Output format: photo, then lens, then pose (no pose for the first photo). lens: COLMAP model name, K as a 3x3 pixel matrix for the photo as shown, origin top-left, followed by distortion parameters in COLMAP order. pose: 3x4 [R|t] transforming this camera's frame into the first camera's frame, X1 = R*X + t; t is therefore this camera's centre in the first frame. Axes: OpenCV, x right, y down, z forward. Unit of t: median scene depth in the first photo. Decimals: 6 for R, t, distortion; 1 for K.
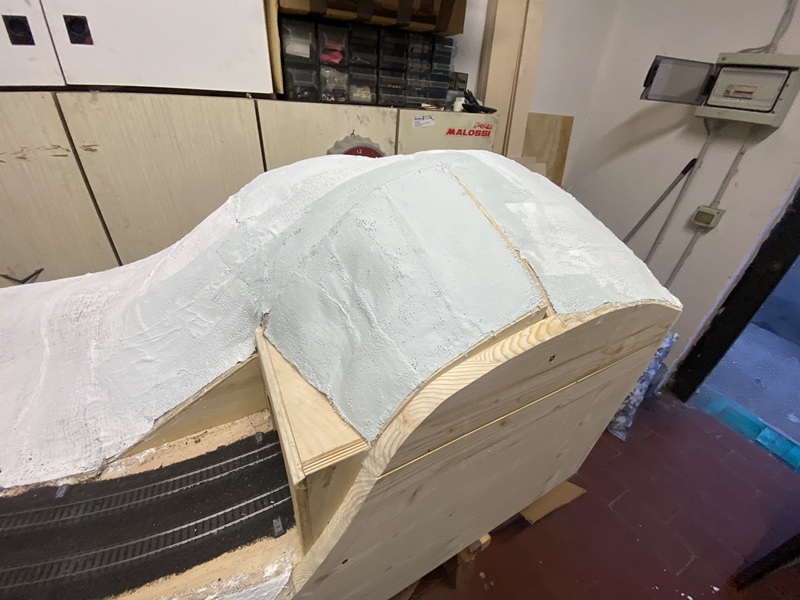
lens RADIAL K [[337.7, 0, 400.0], [0, 337.7, 300.0], [0, 0, 1]] dist [-0.001342, -0.012473]
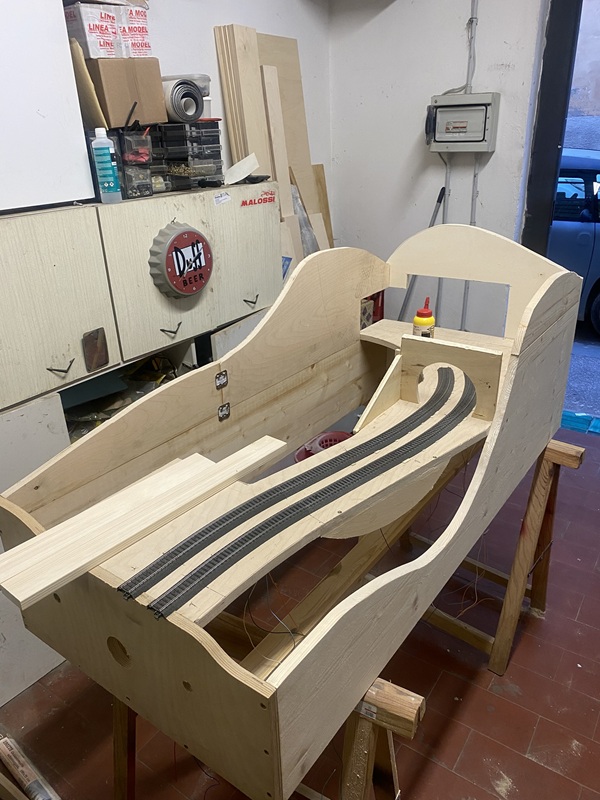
lens RADIAL K [[599.5, 0, 300.0], [0, 599.5, 400.0], [0, 0, 1]] dist [-0.050662, -0.000423]
pose [[0.888865, -0.280270, 0.362448, -0.520189], [0.320604, 0.945613, -0.055033, 0.227974], [-0.327312, 0.165119, 0.930378, -0.655456]]
